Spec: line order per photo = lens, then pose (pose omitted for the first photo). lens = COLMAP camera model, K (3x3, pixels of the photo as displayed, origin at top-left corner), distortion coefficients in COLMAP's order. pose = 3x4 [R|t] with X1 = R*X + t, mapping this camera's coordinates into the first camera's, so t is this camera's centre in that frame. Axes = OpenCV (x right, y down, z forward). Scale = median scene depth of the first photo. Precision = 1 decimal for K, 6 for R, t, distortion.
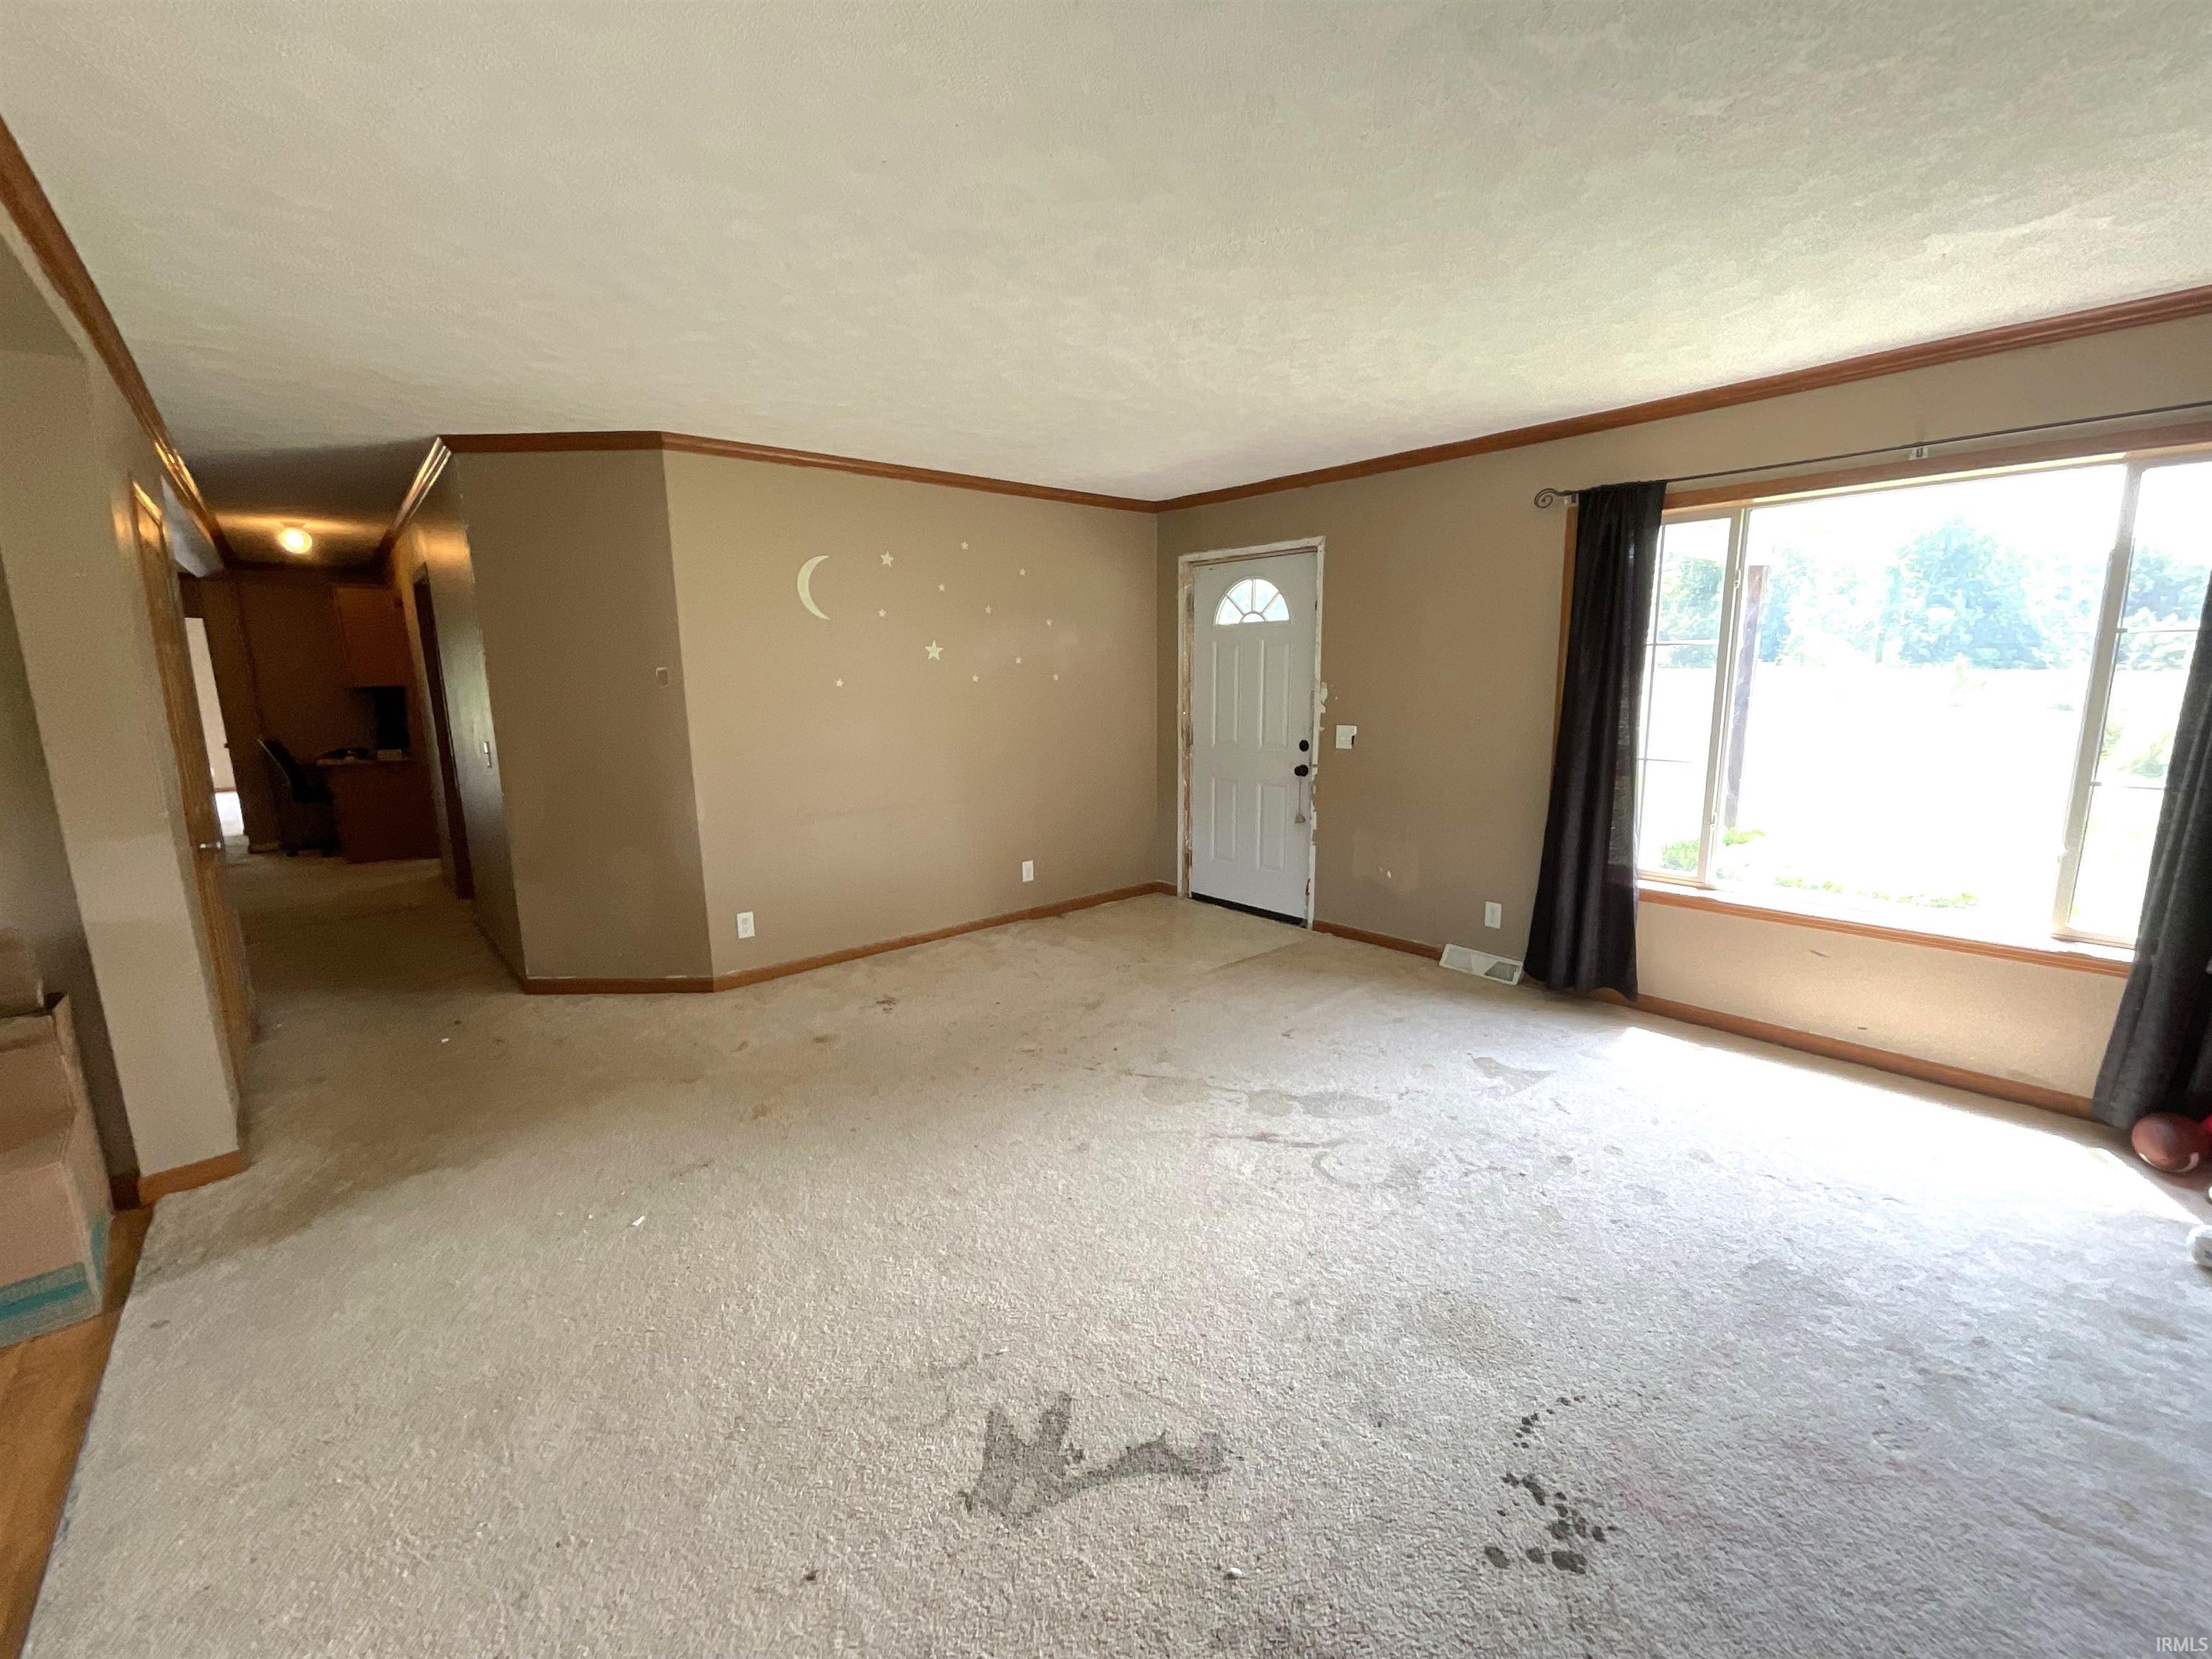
lens RADIAL K [[907.5, 0, 1106.3], [0, 907.5, 826.4], [0, 0, 1]] dist [-0.009108, 0.005247]
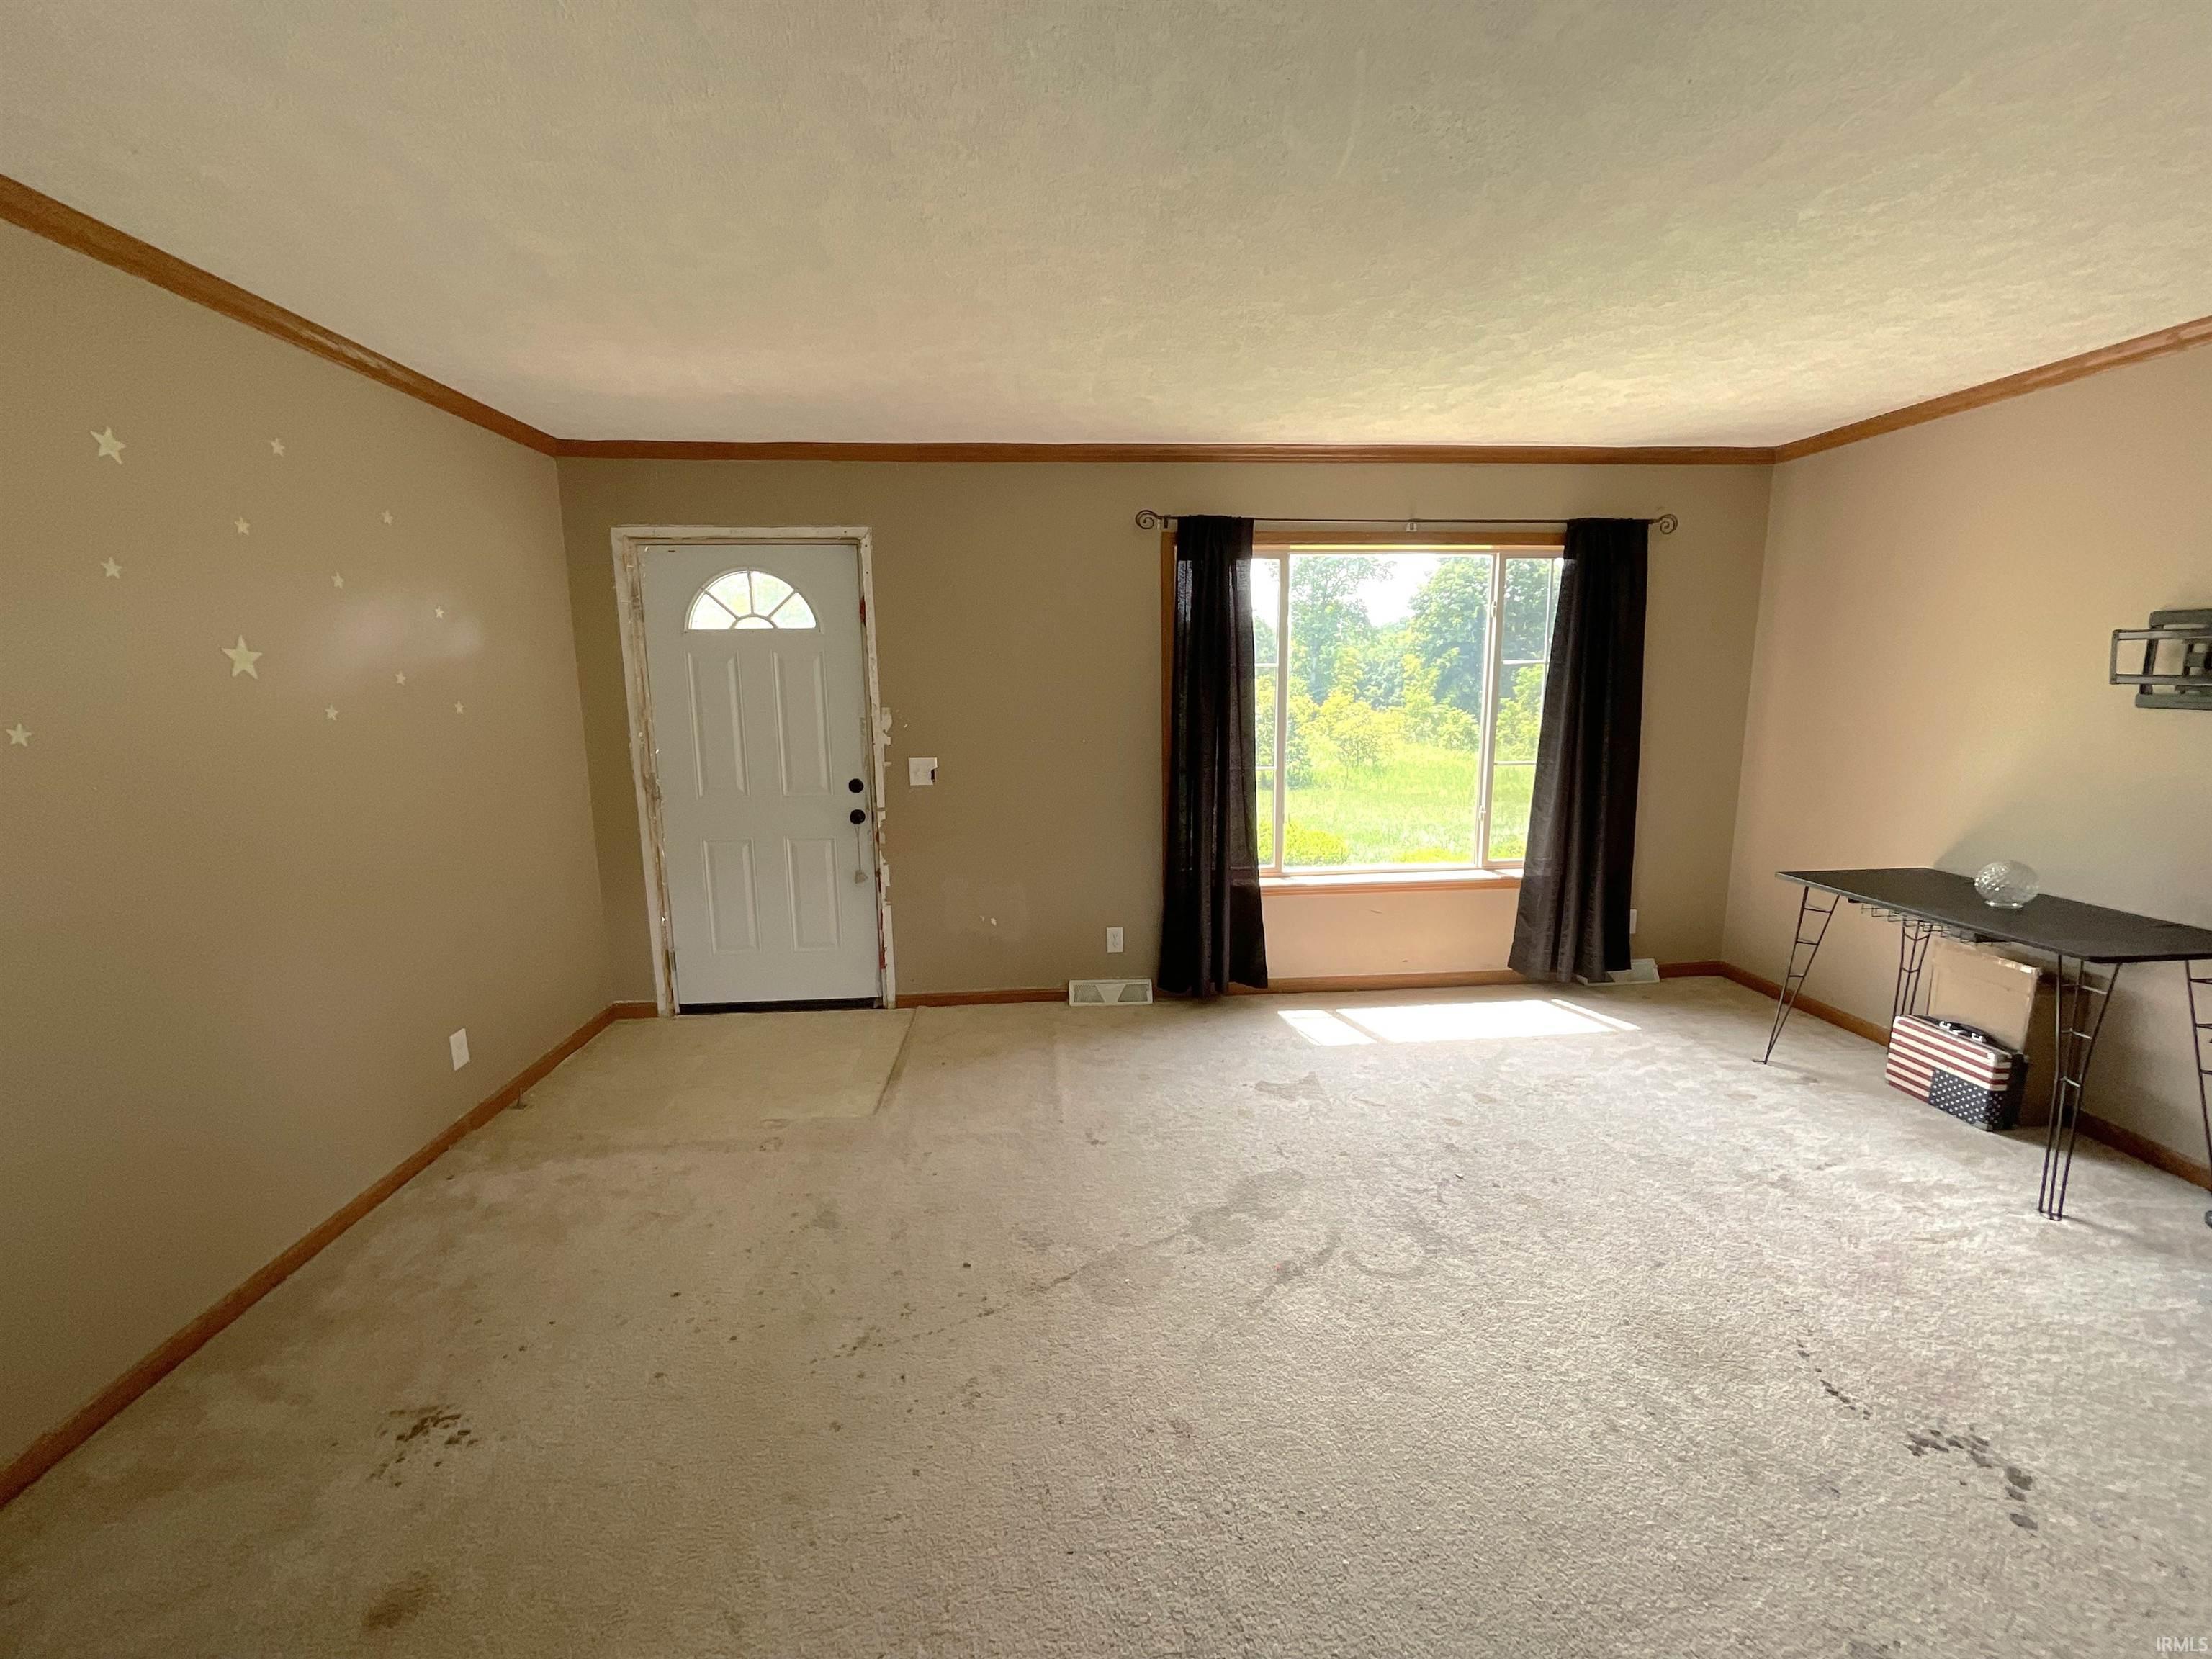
lens RADIAL K [[907.5, 0, 1116.8], [0, 907.5, 827.9], [0, 0, 1]] dist [-0.009108, 0.005247]
pose [[0.600123, -0.126932, 0.789773, -0.319478], [0.139993, 0.988758, 0.052537, -0.070780], [-0.787563, 0.079034, 0.611145, 0.378108]]
